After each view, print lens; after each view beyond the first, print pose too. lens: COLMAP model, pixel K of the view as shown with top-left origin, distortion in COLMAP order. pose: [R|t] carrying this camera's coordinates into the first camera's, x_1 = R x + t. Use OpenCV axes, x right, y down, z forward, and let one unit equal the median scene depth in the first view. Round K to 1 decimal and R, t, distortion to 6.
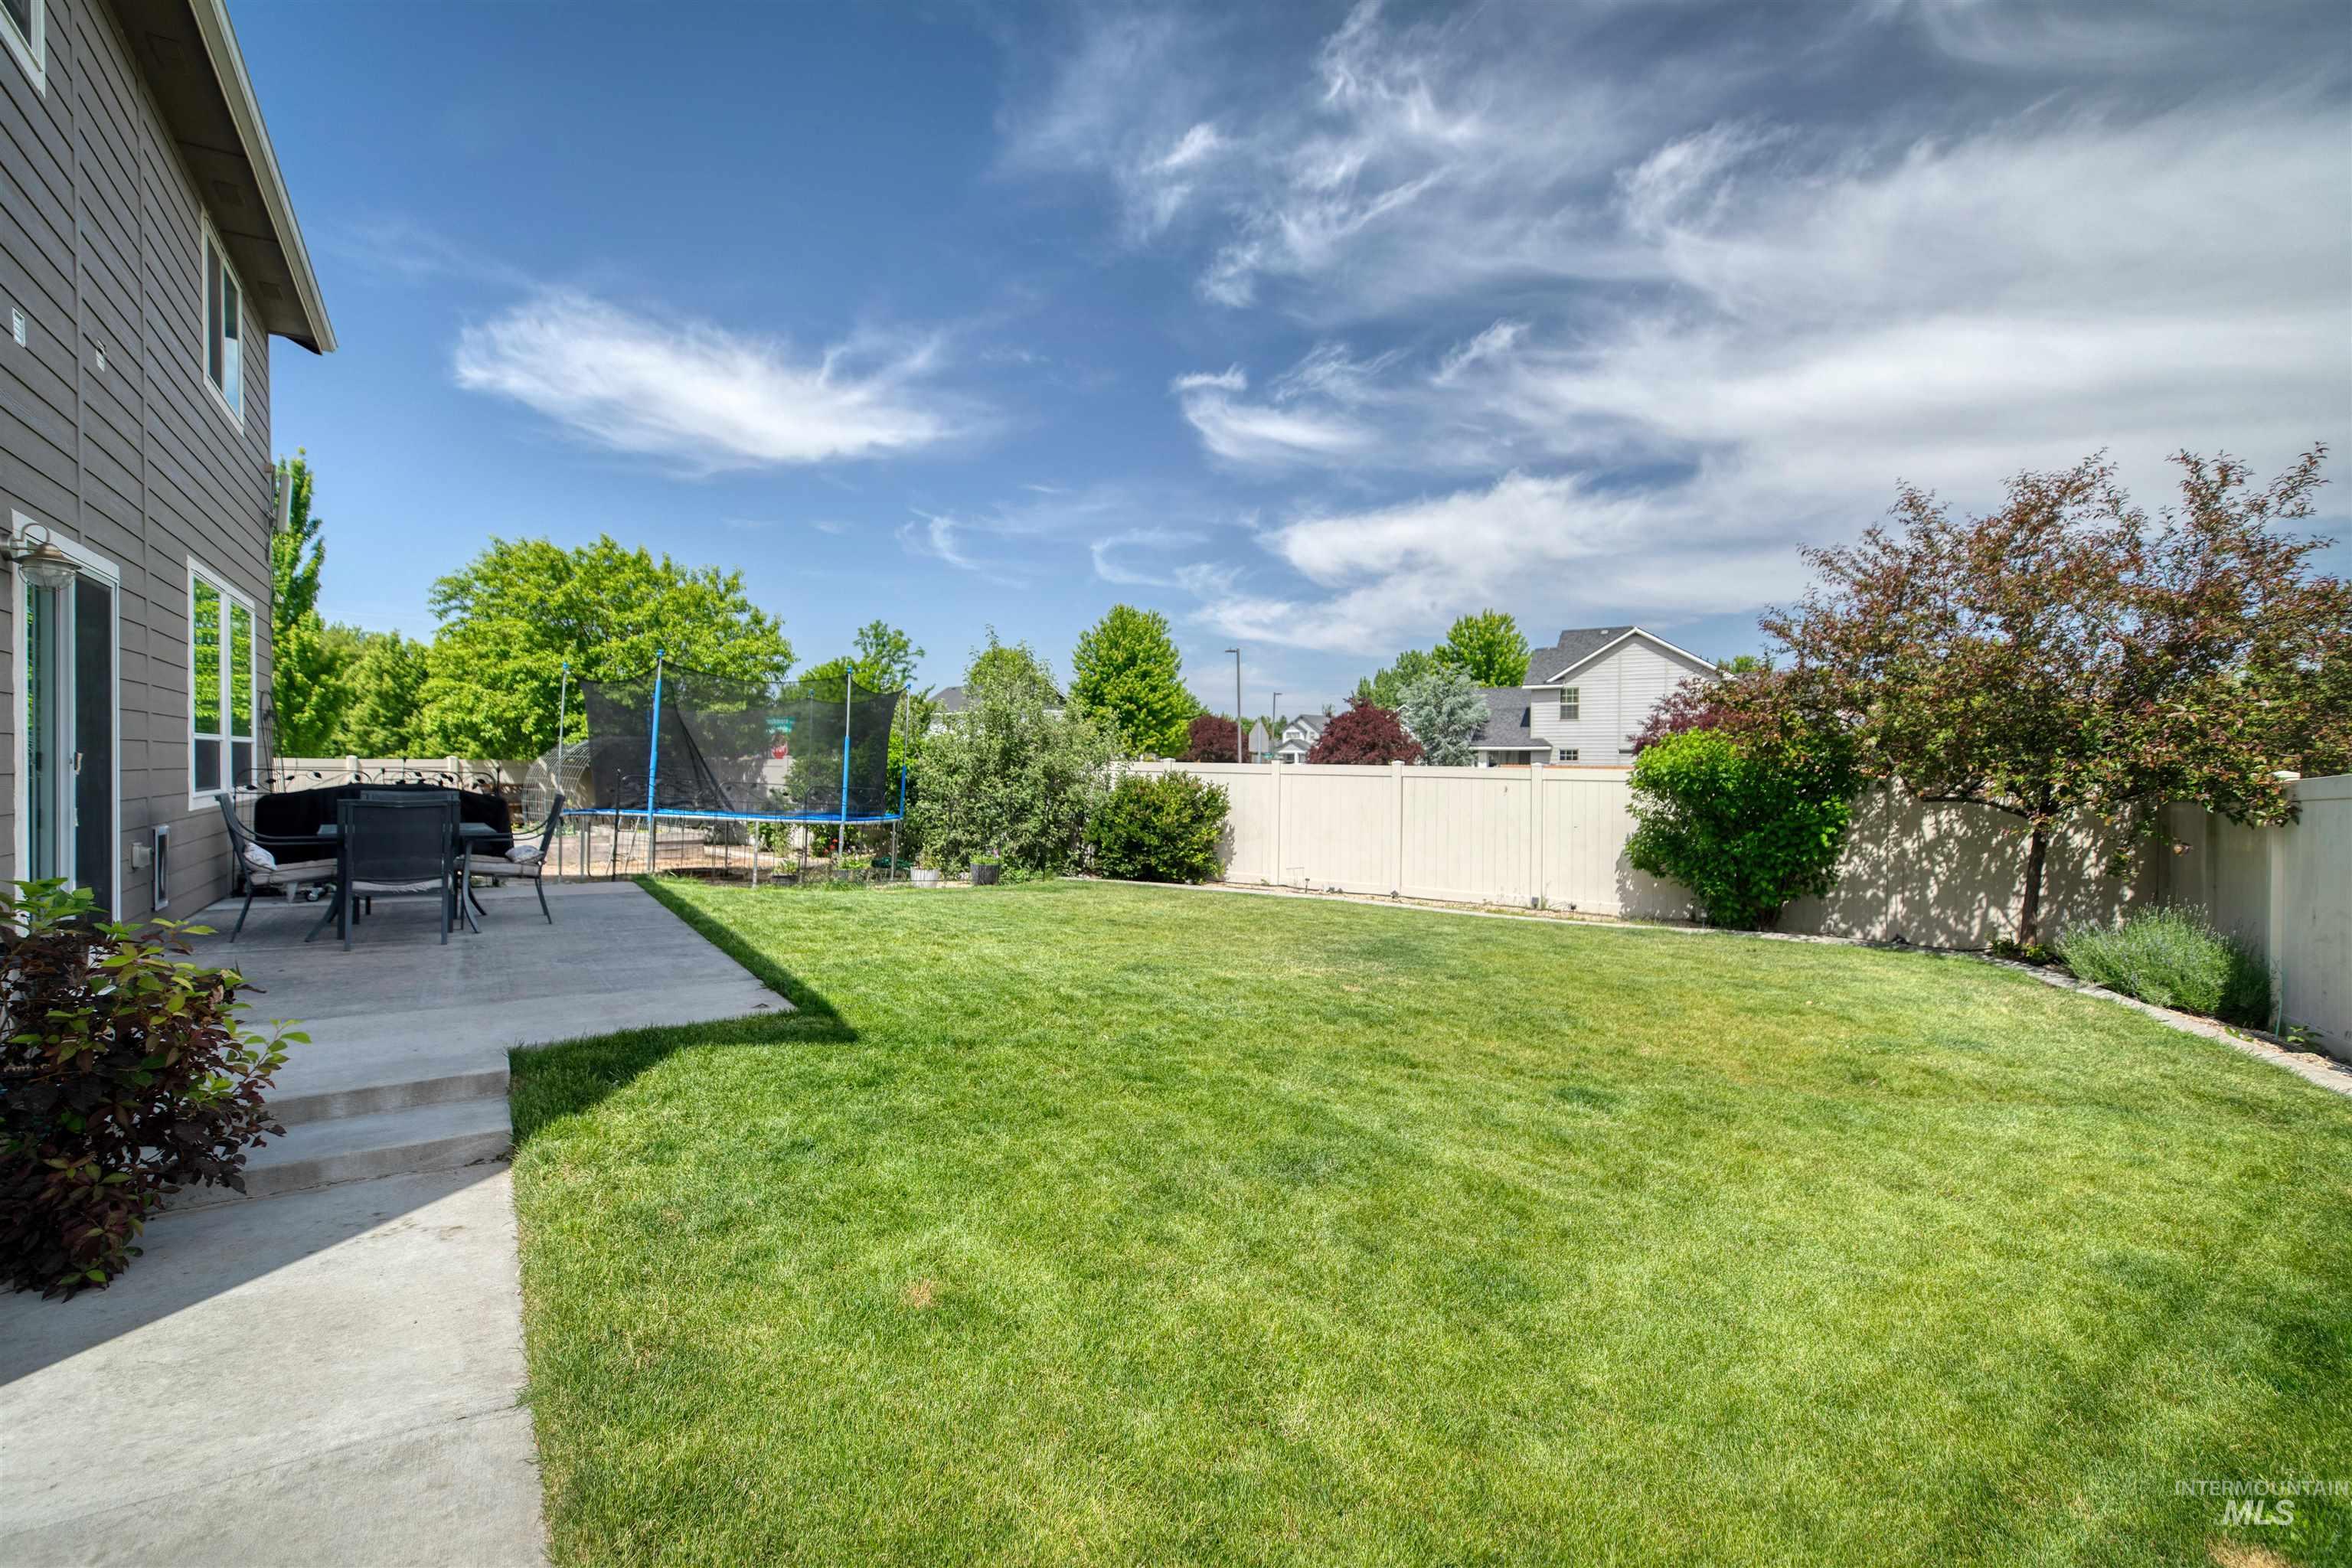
lens RADIAL K [[1054.9, 0, 1174.5], [0, 1054.9, 773.0], [0, 0, 1]] dist [0.004357, -0.000511]
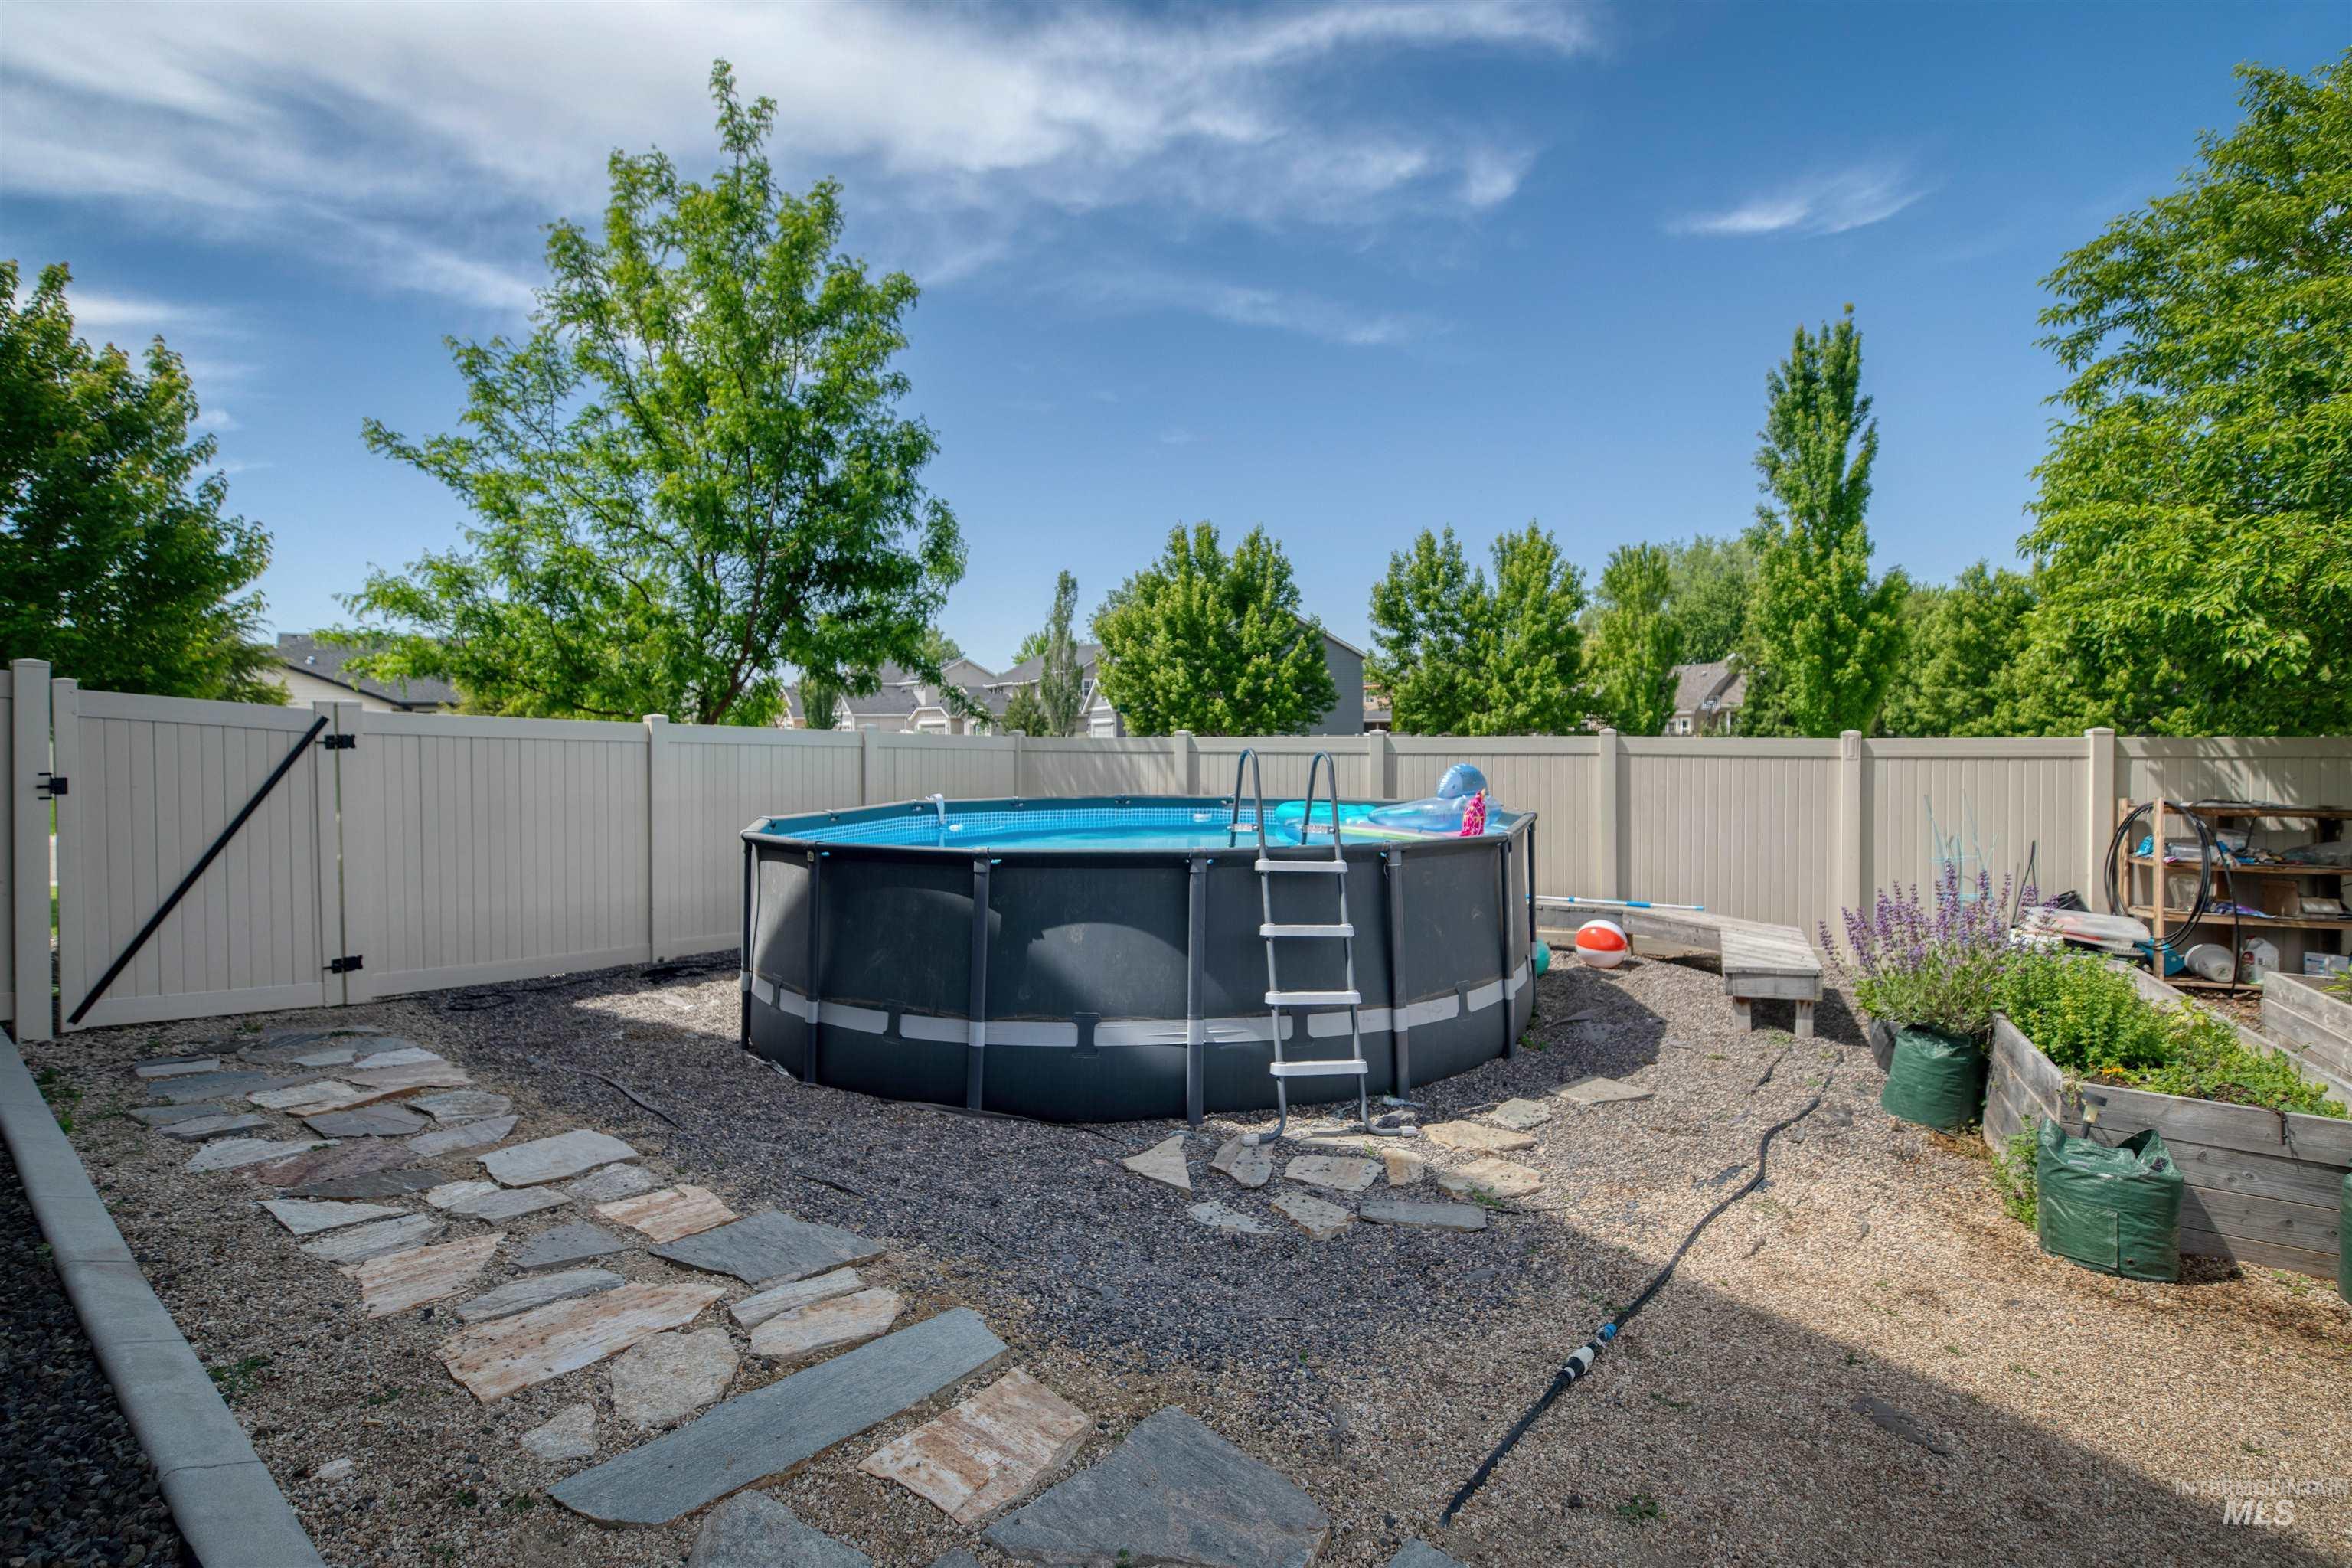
lens RADIAL K [[1079.6, 0, 1170.8], [0, 1079.6, 753.5], [0, 0, 1]] dist [0.000965, -0.000574]
pose [[0.286031, 0.011611, -0.958150, -0.444533], [-0.000579, 0.999928, 0.011945, -0.012234], [0.958220, -0.002862, 0.286017, 0.621510]]
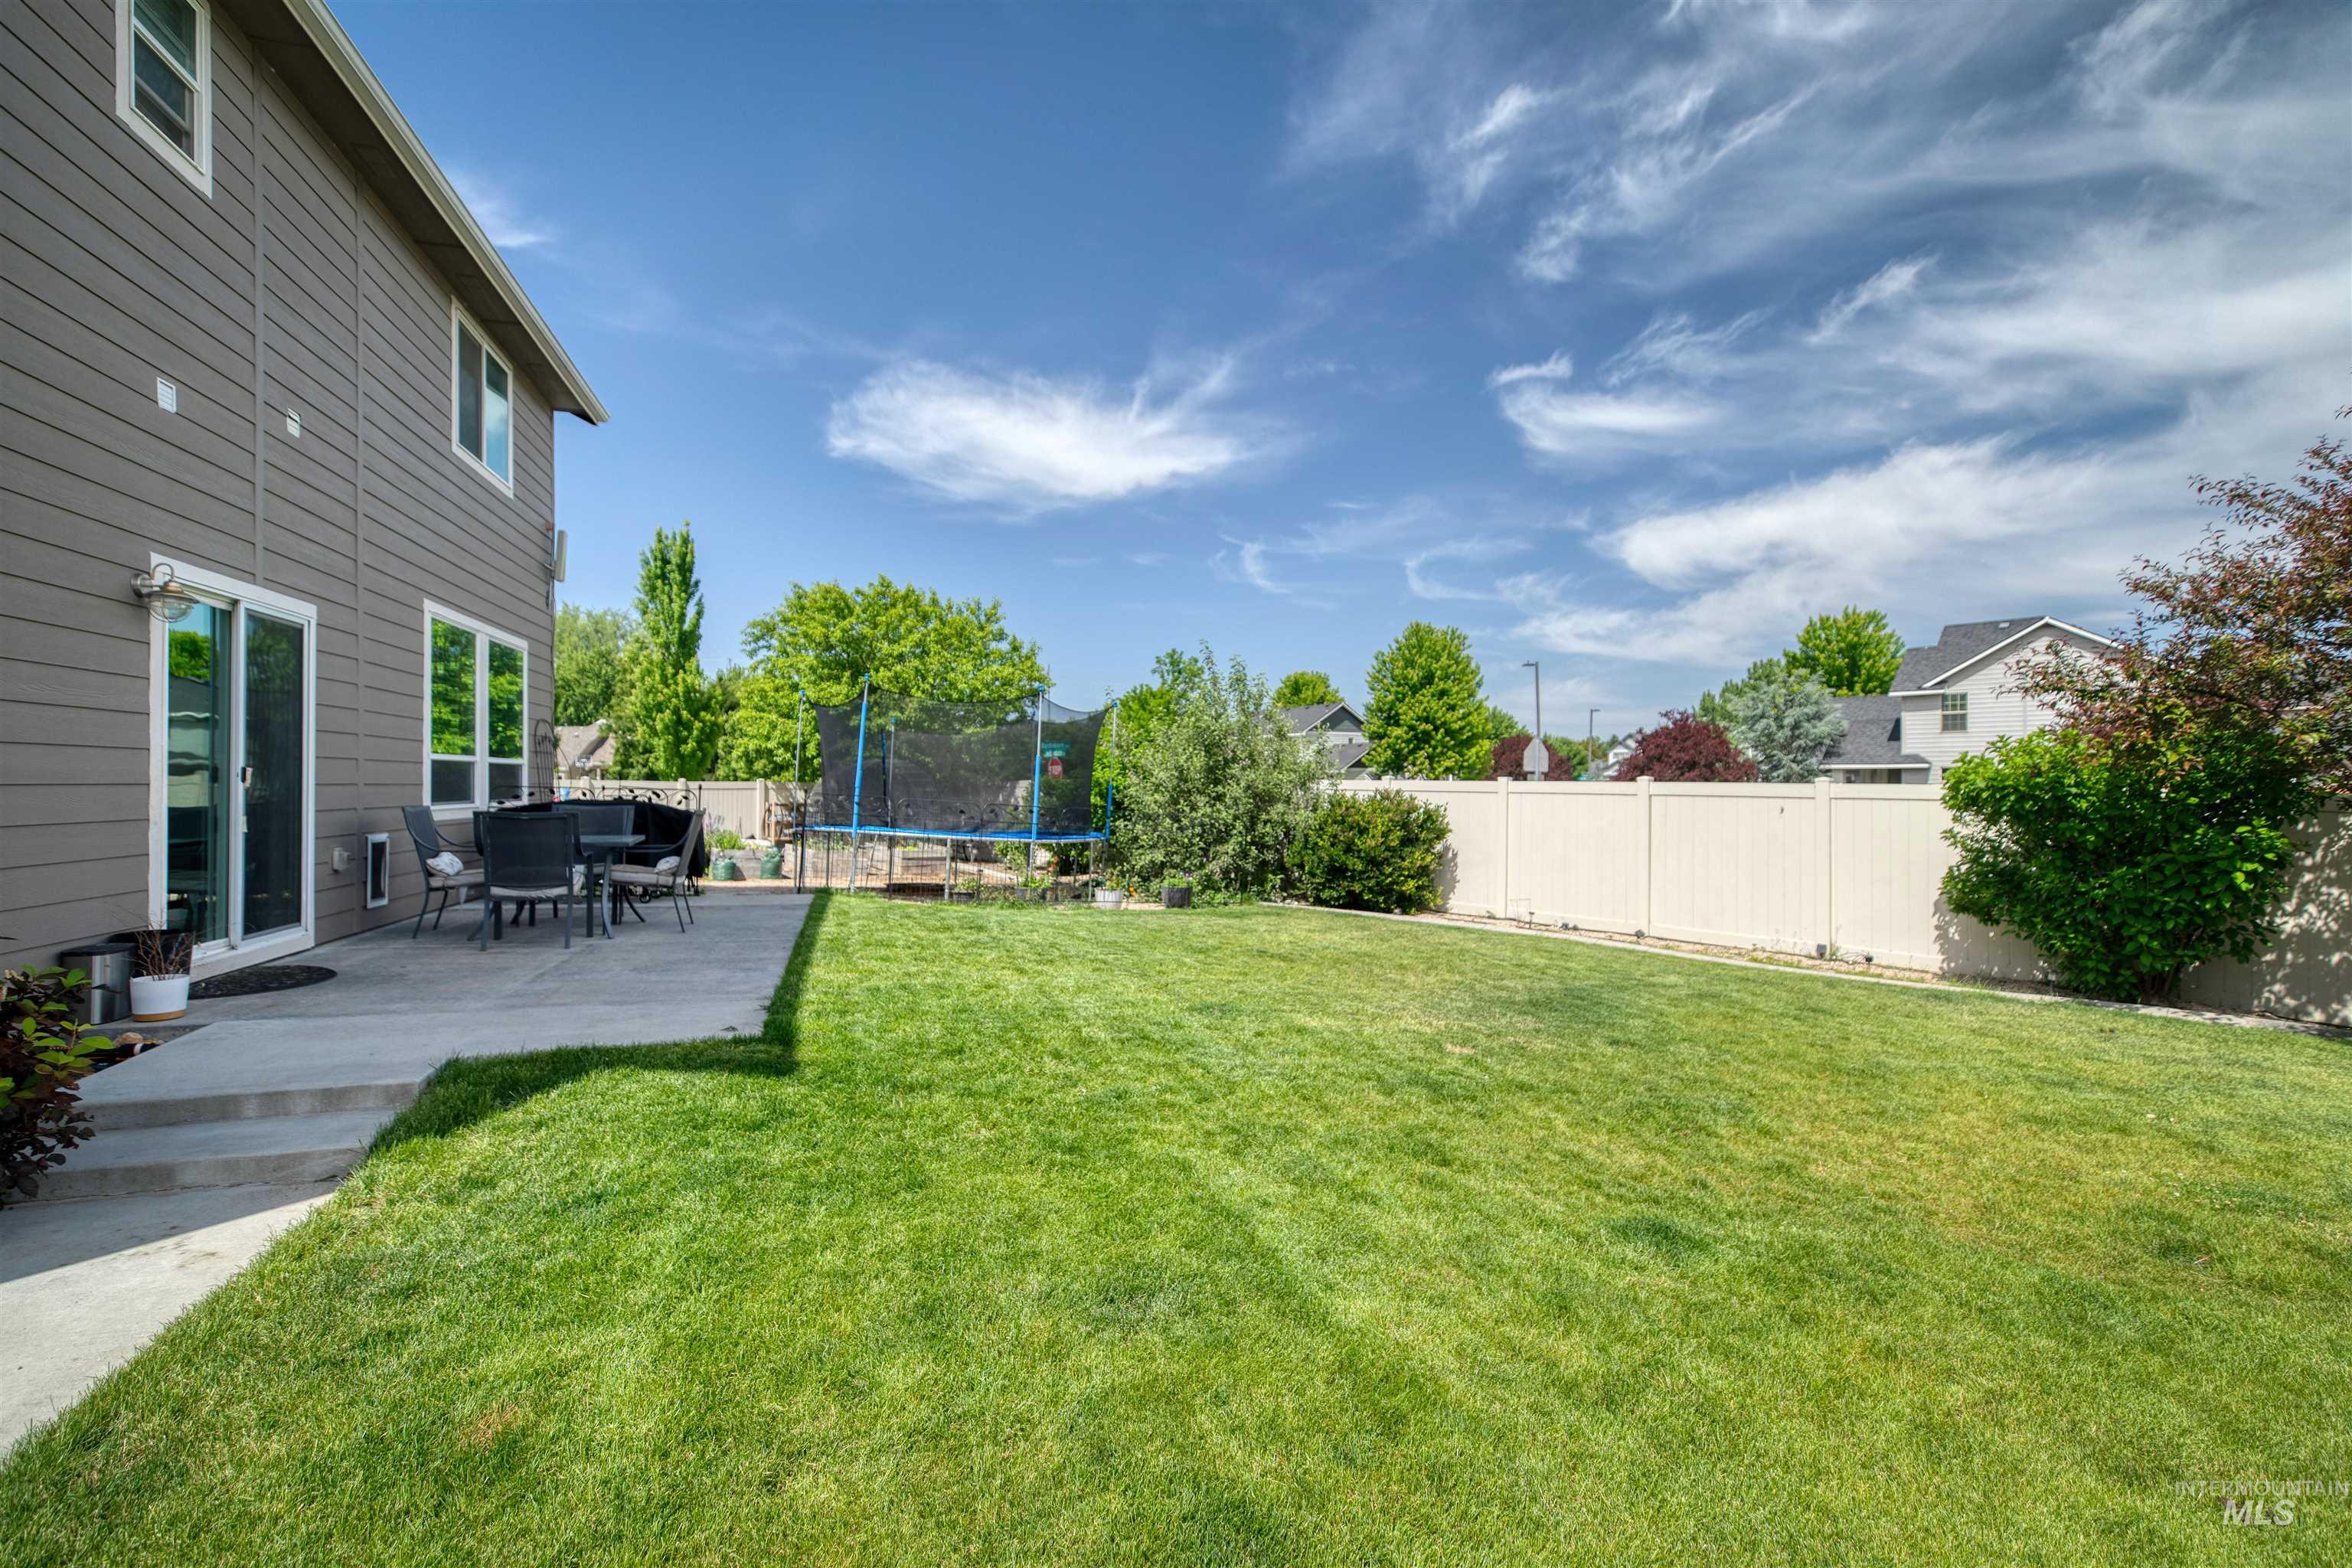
lens RADIAL K [[1053.3, 0, 1178.0], [0, 1053.3, 782.8], [0, 0, 1]] dist [0.004604, -0.000392]
pose [[0.957112, -0.004124, -0.289688, 0.073327], [0.000181, 0.999907, -0.013634, 0.003846], [0.289717, 0.012997, 0.957024, 0.059028]]
